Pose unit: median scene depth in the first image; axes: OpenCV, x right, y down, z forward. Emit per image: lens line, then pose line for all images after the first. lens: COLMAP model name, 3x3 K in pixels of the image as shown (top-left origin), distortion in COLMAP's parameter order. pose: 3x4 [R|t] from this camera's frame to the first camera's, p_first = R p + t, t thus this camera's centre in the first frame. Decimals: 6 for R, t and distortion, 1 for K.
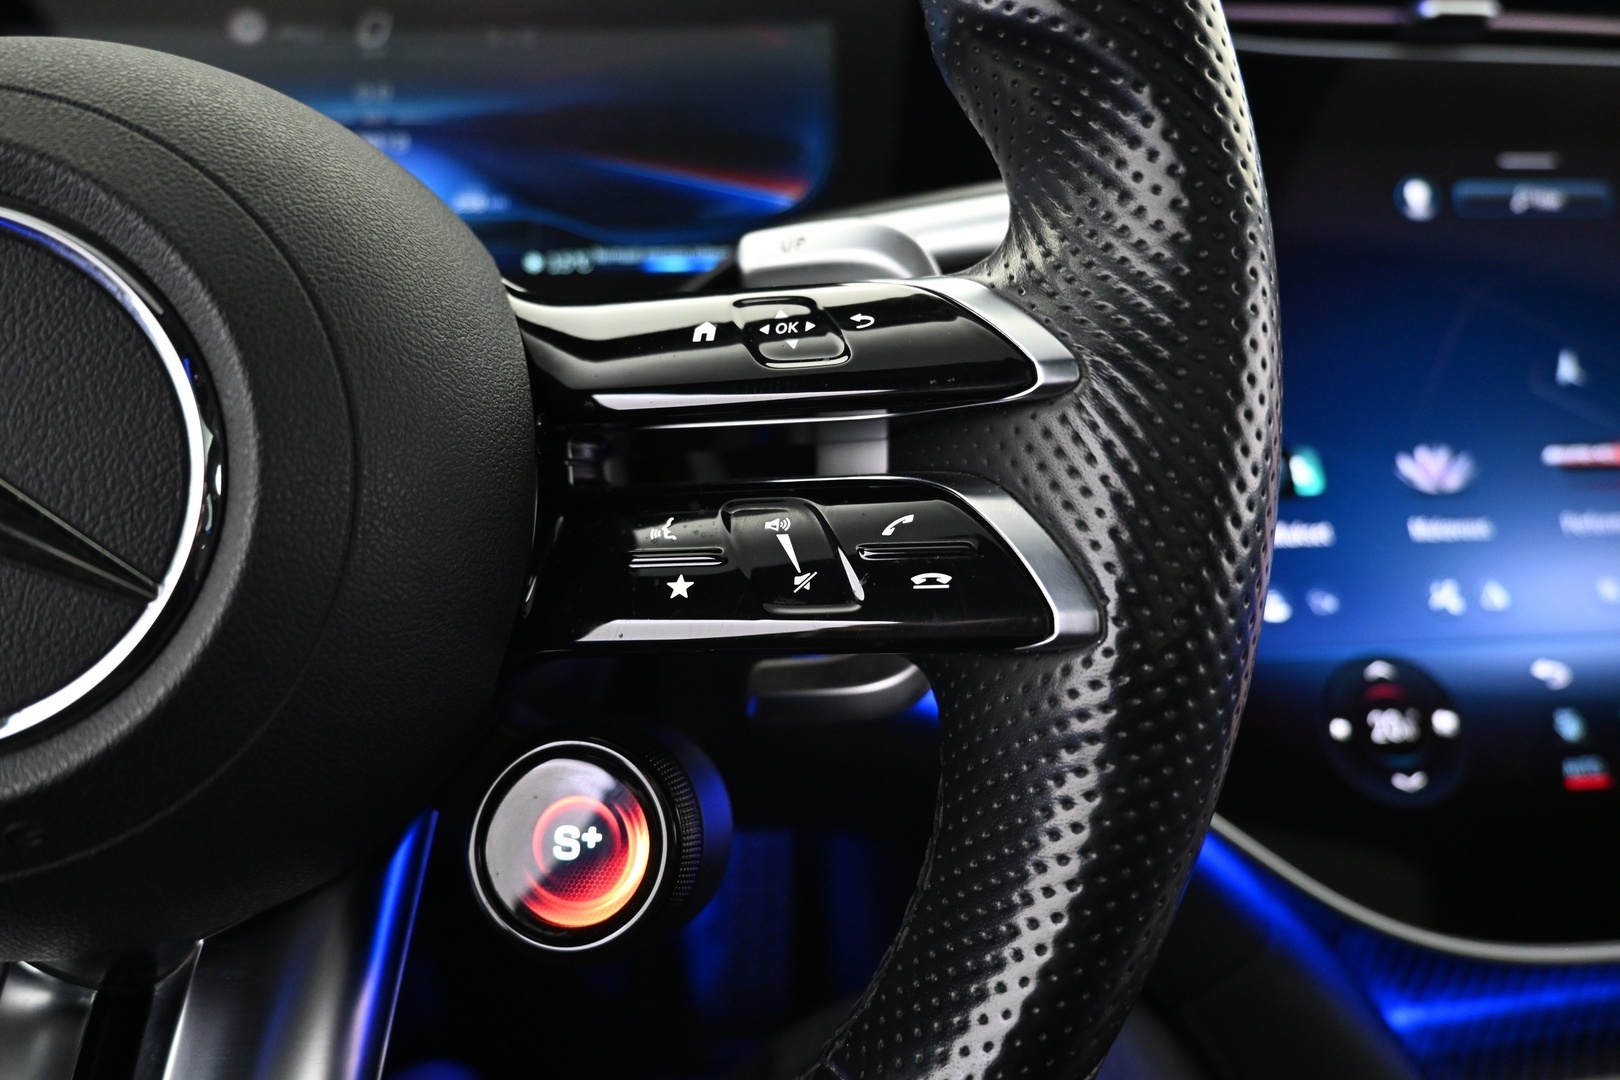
lens RADIAL K [[1087.0, 0, 803.3], [0, 1087.0, 538.4], [0, 0, 1]] dist [0.000883, 0.005992]
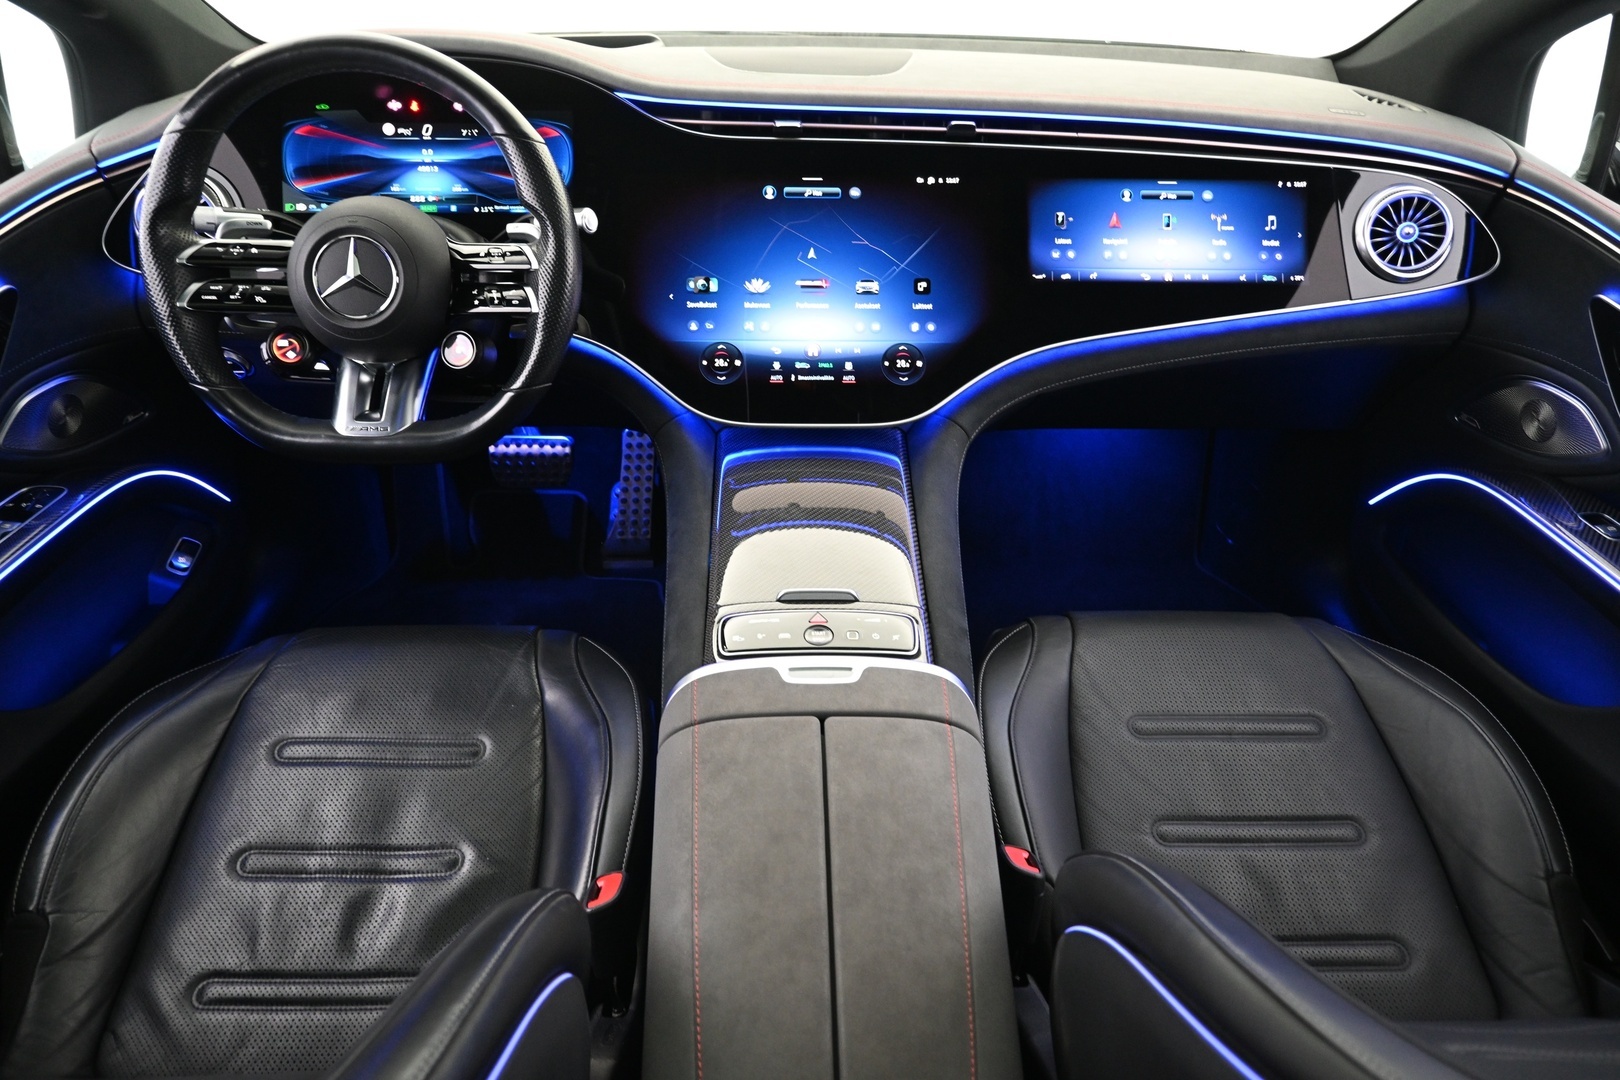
lens RADIAL K [[1087.0, 0, 813.2], [0, 1087.0, 537.0], [0, 0, 1]] dist [0.000883, 0.005992]
pose [[0.995729, 0.057148, -0.072505, 1.073949], [-0.042595, 0.981171, 0.188385, 0.053007], [0.081906, -0.184492, 0.979415, -2.340057]]
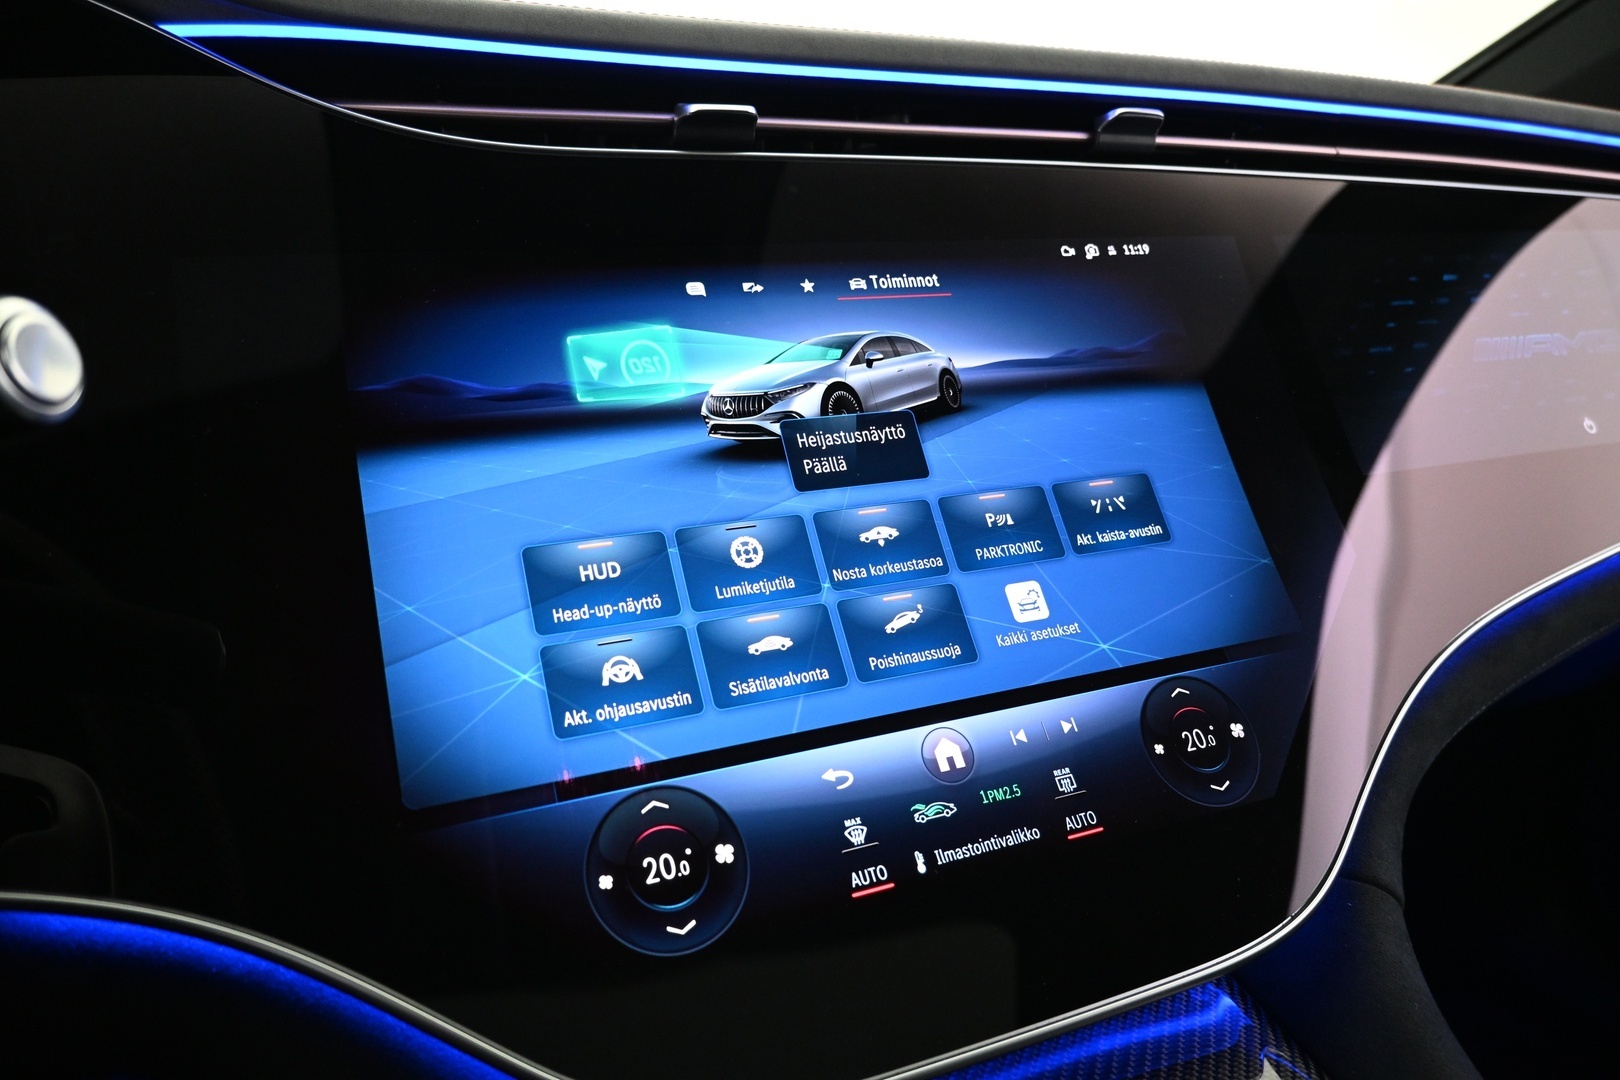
lens RADIAL K [[1087.0, 0, 803.9], [0, 1087.0, 544.5], [0, 0, 1]] dist [0.000883, 0.005992]
pose [[0.958126, -0.094974, 0.270136, 0.418391], [0.115003, 0.991595, -0.059271, -0.028044], [-0.262237, 0.087856, 0.960996, 0.066834]]
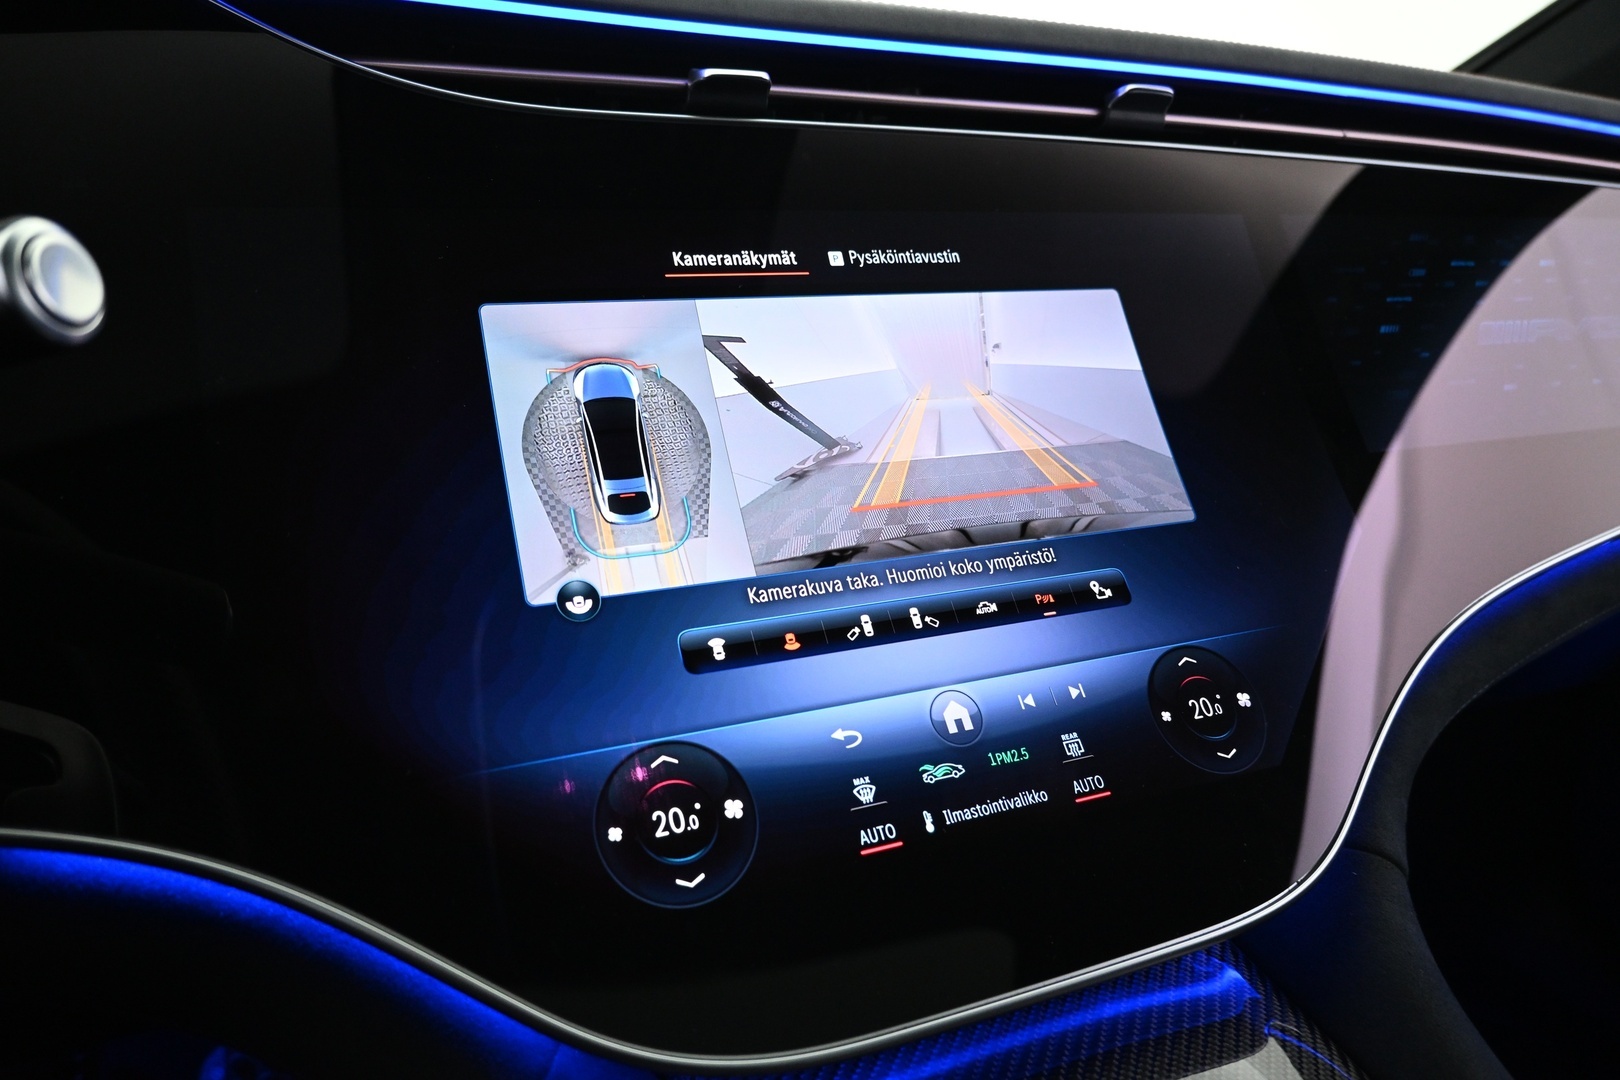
lens RADIAL K [[1087.0, 0, 804.5], [0, 1087.0, 543.5], [0, 0, 1]] dist [0.000883, 0.005992]
pose [[0.957687, -0.083499, 0.275434, 0.400986], [0.104959, 0.992409, -0.064089, 0.011060], [-0.267992, 0.090286, 0.959181, 0.073890]]
